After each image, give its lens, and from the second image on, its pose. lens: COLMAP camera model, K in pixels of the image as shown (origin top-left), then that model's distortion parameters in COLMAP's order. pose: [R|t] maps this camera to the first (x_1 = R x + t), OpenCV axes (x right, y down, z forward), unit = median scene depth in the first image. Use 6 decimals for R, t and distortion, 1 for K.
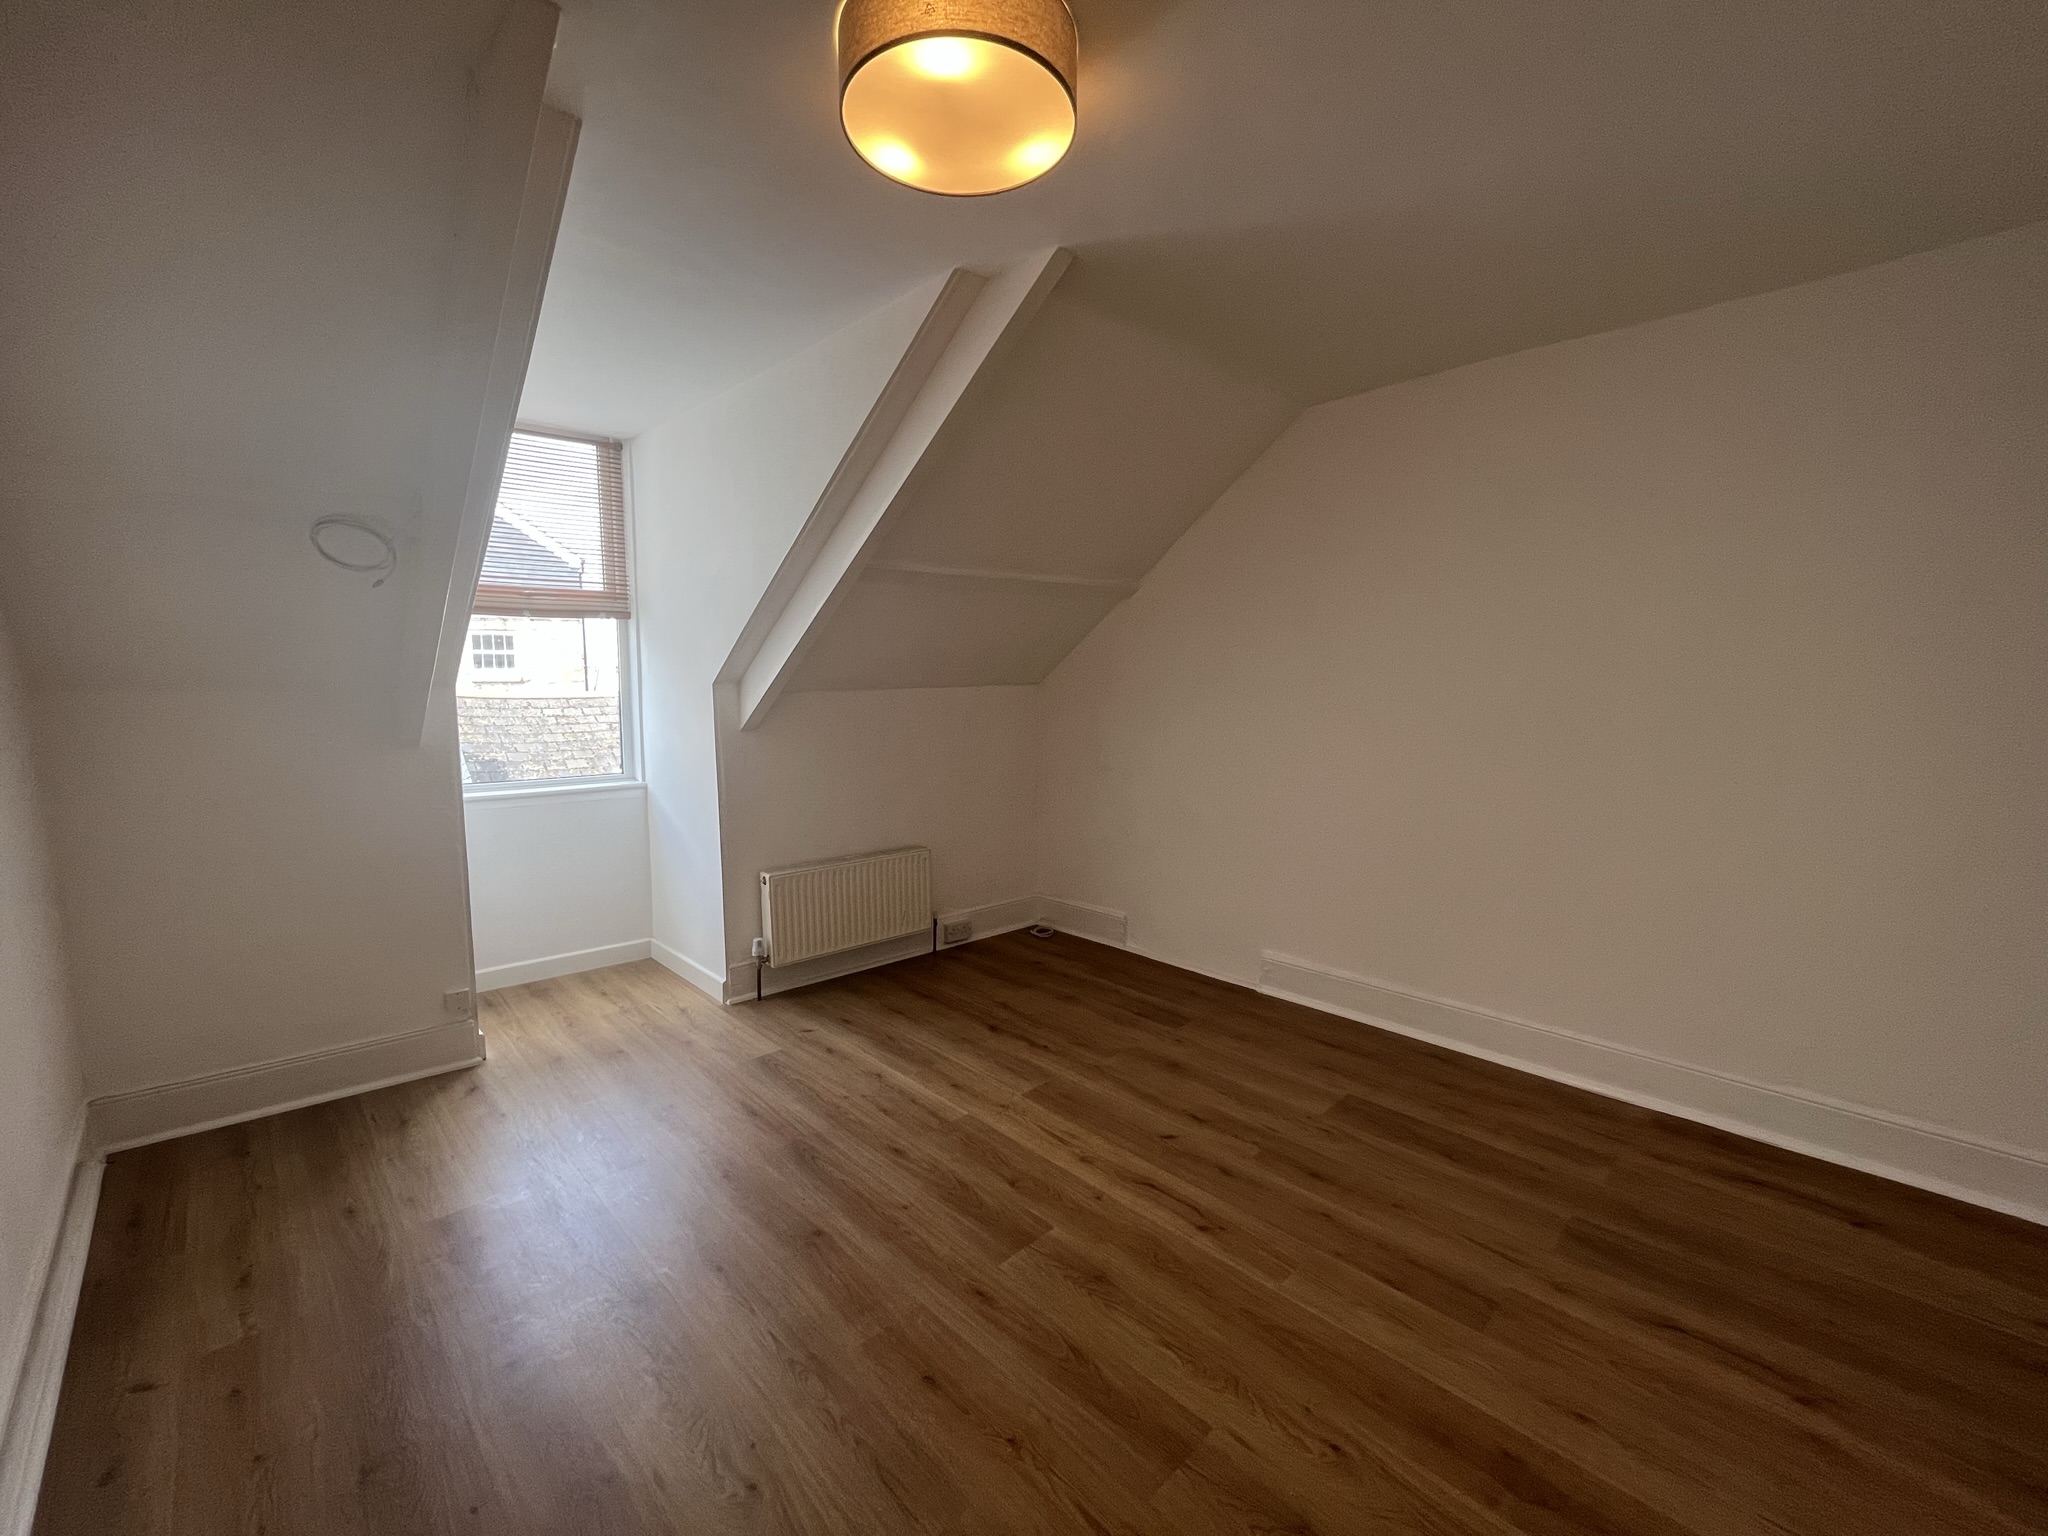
lens RADIAL K [[826.1, 0, 1025.0], [0, 826.1, 765.8], [0, 0, 1]] dist [-0.004924, 0.000442]
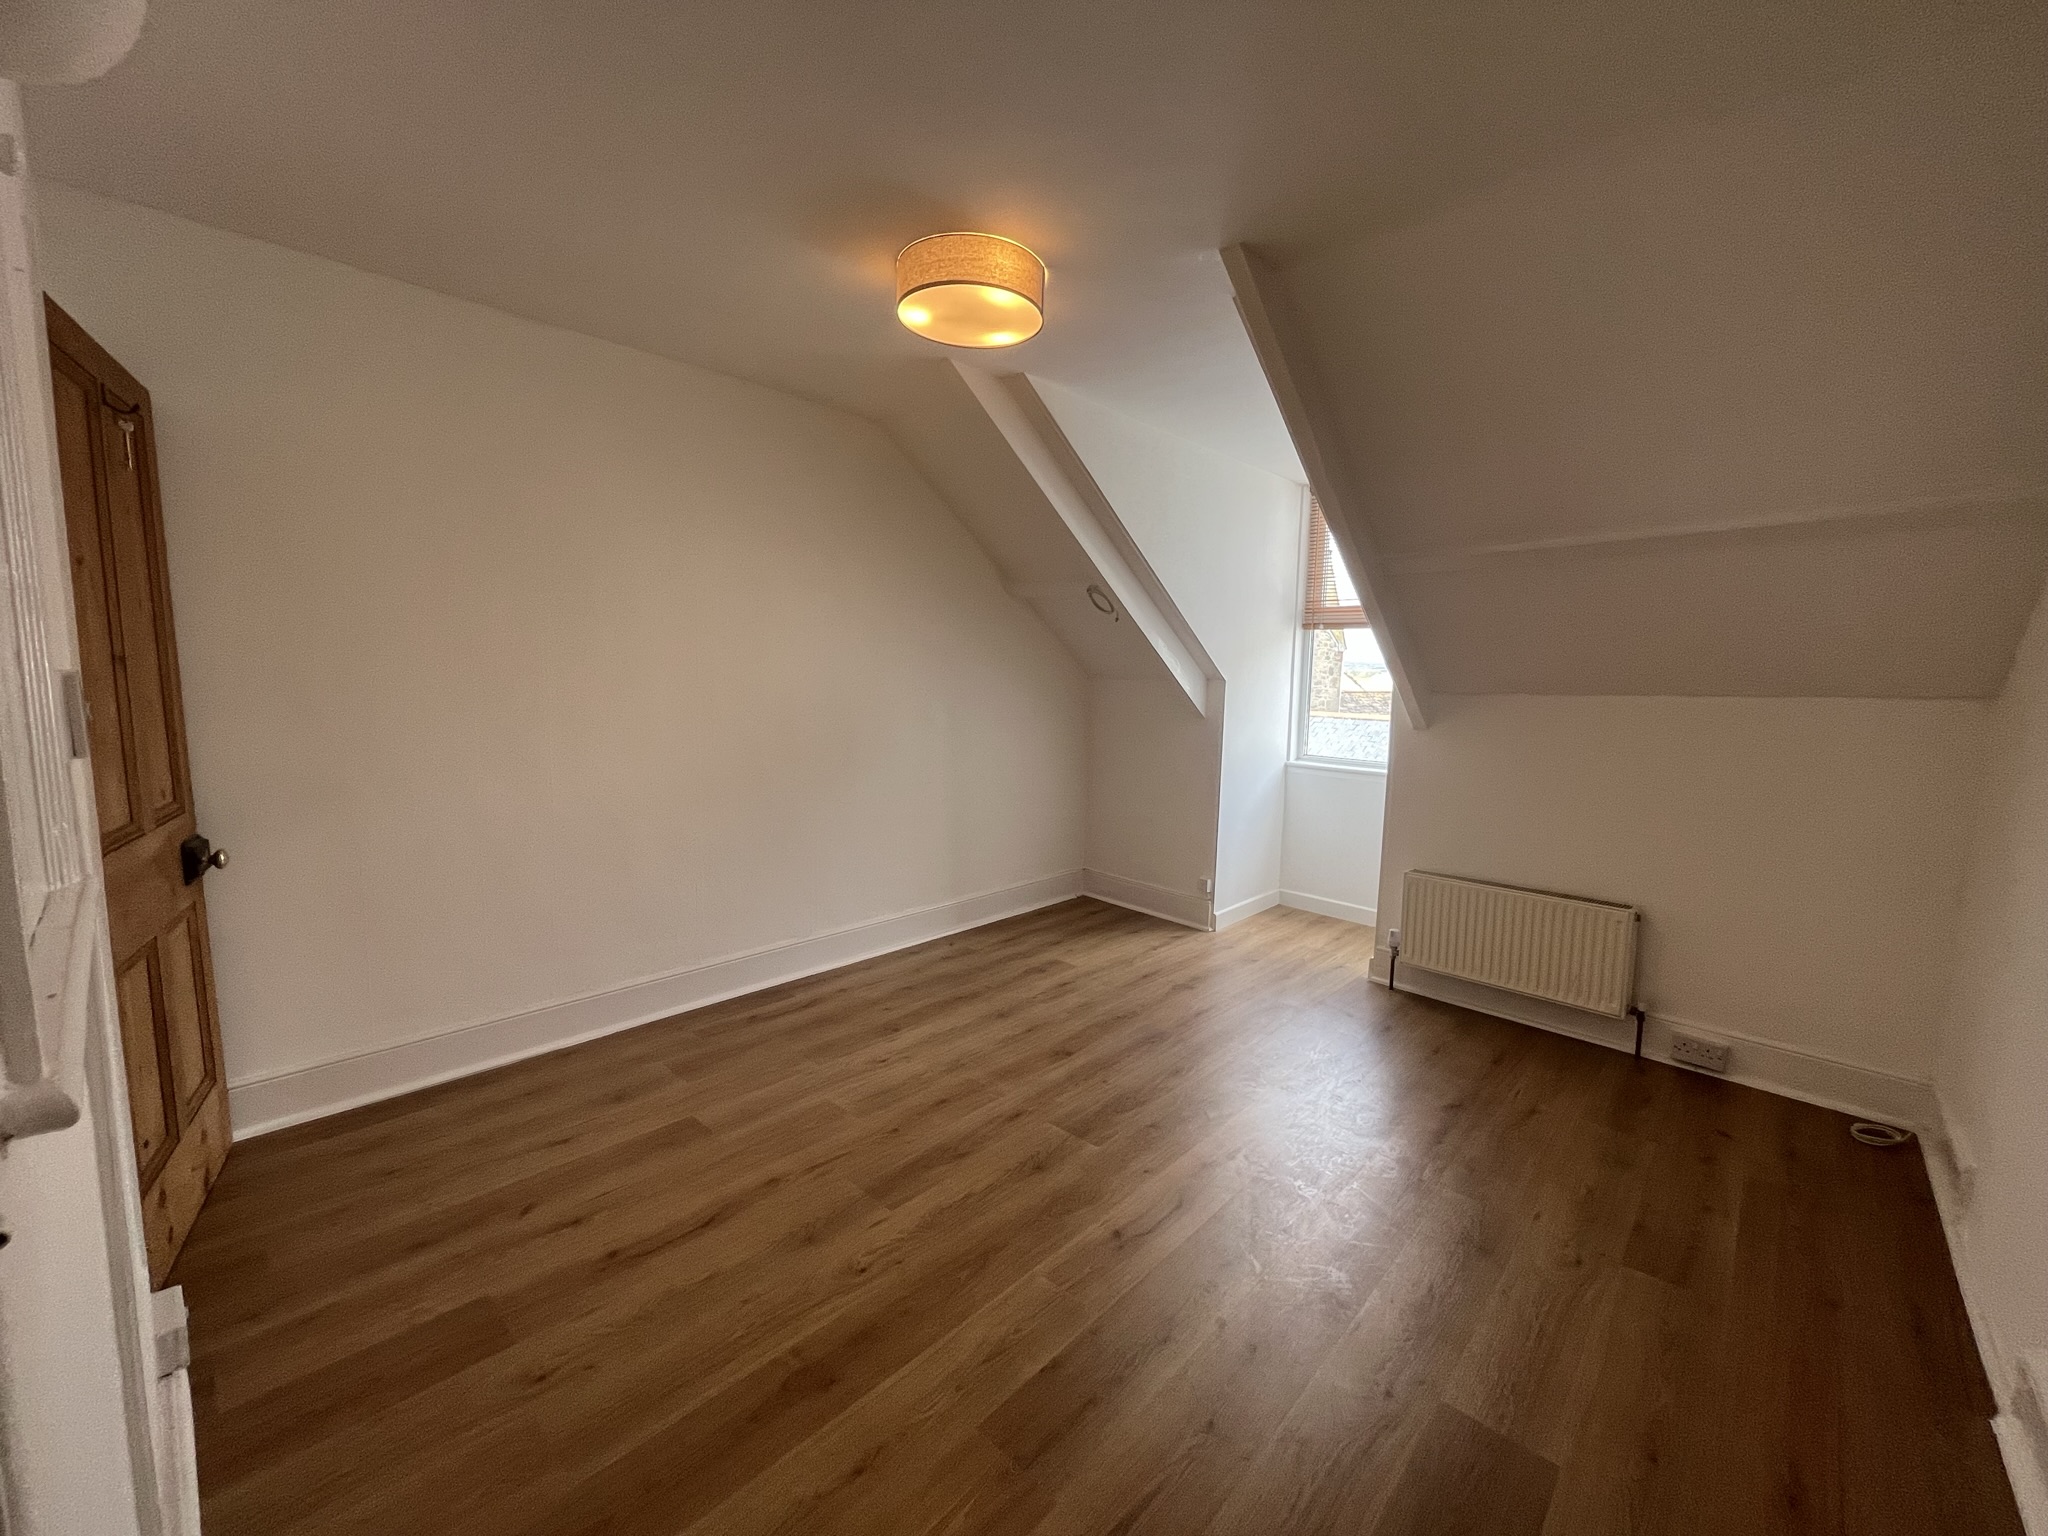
lens RADIAL K [[826.1, 0, 1025.0], [0, 826.1, 765.8], [0, 0, 1]] dist [-0.004924, 0.000442]
pose [[0.048457, 0.108670, -0.992896, 1.300198], [-0.123616, 0.987074, 0.102000, -0.081971], [0.991146, 0.117795, 0.061264, 0.895594]]
